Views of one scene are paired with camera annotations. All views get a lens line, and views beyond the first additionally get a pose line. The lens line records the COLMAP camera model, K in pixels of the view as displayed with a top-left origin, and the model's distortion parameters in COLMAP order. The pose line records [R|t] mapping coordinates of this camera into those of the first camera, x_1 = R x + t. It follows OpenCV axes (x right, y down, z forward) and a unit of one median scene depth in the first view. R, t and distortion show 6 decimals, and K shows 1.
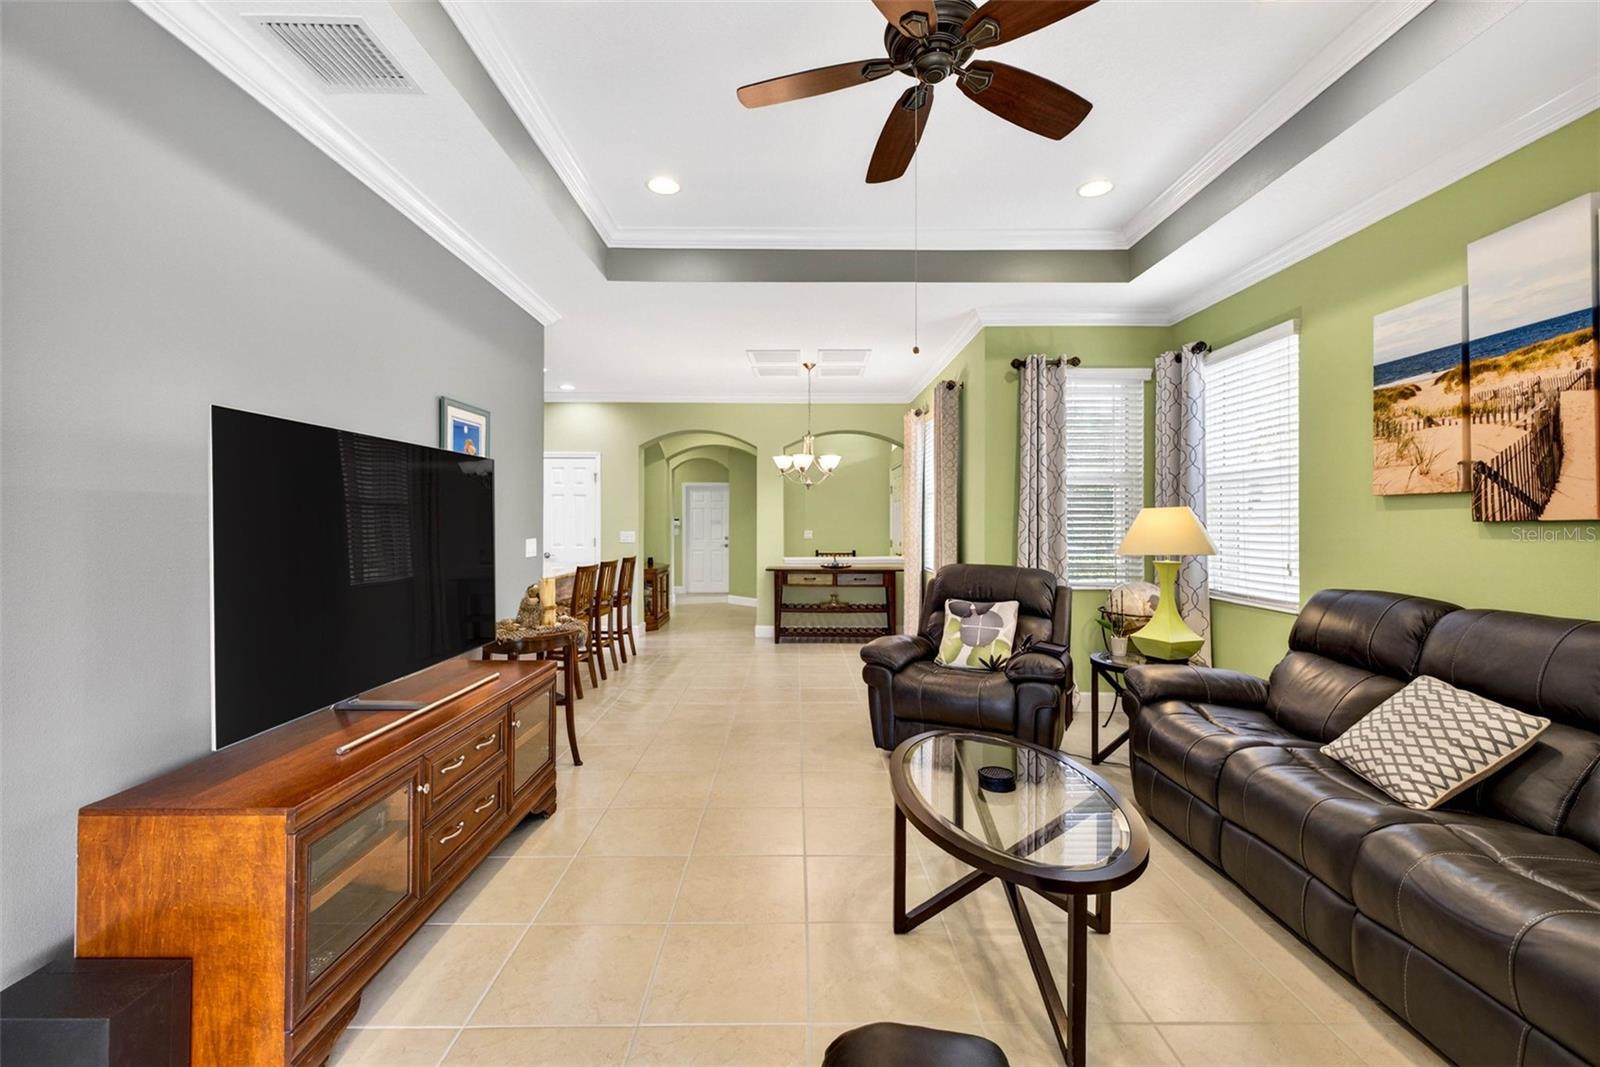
lens RADIAL K [[683.8, 0, 801.9], [0, 683.8, 517.8], [0, 0, 1]] dist [0.003280, -0.000125]
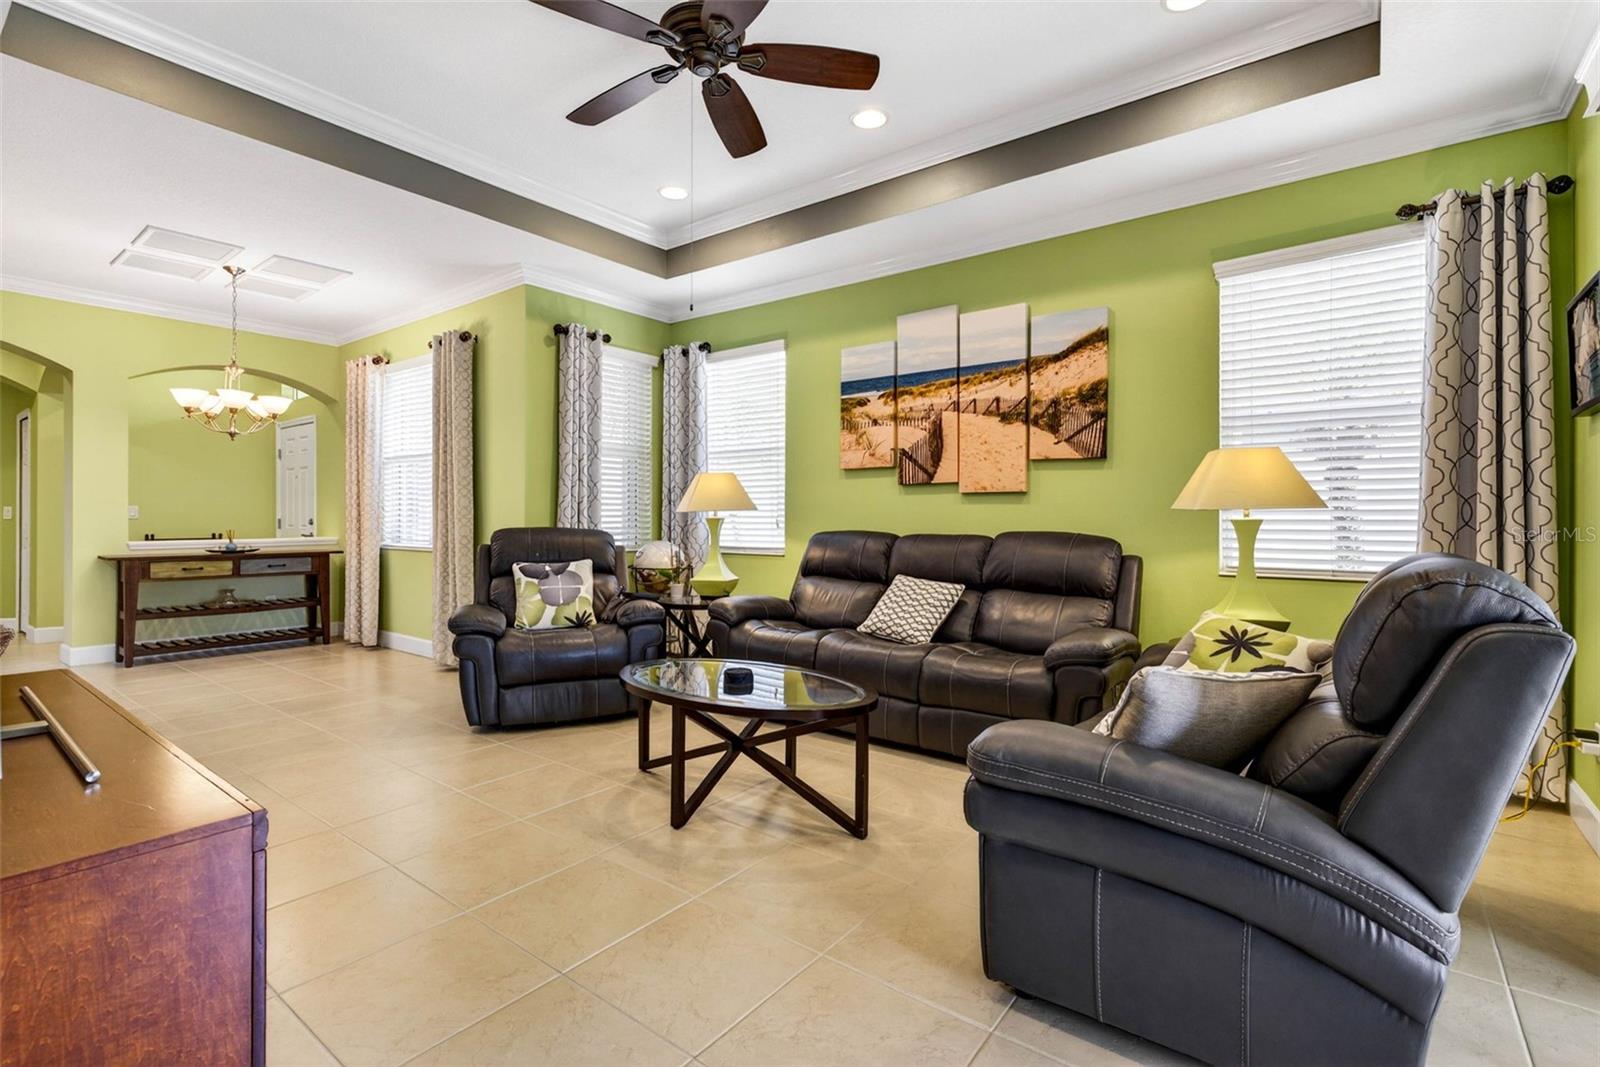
lens RADIAL K [[733.0, 0, 804.5], [0, 733.0, 520.1], [0, 0, 1]] dist [0.001520, 0.000120]
pose [[0.615347, -0.002839, 0.788251, -0.371300], [-0.007091, 0.999933, 0.009137, 0.050722], [-0.788224, -0.011212, 0.615286, 0.059211]]
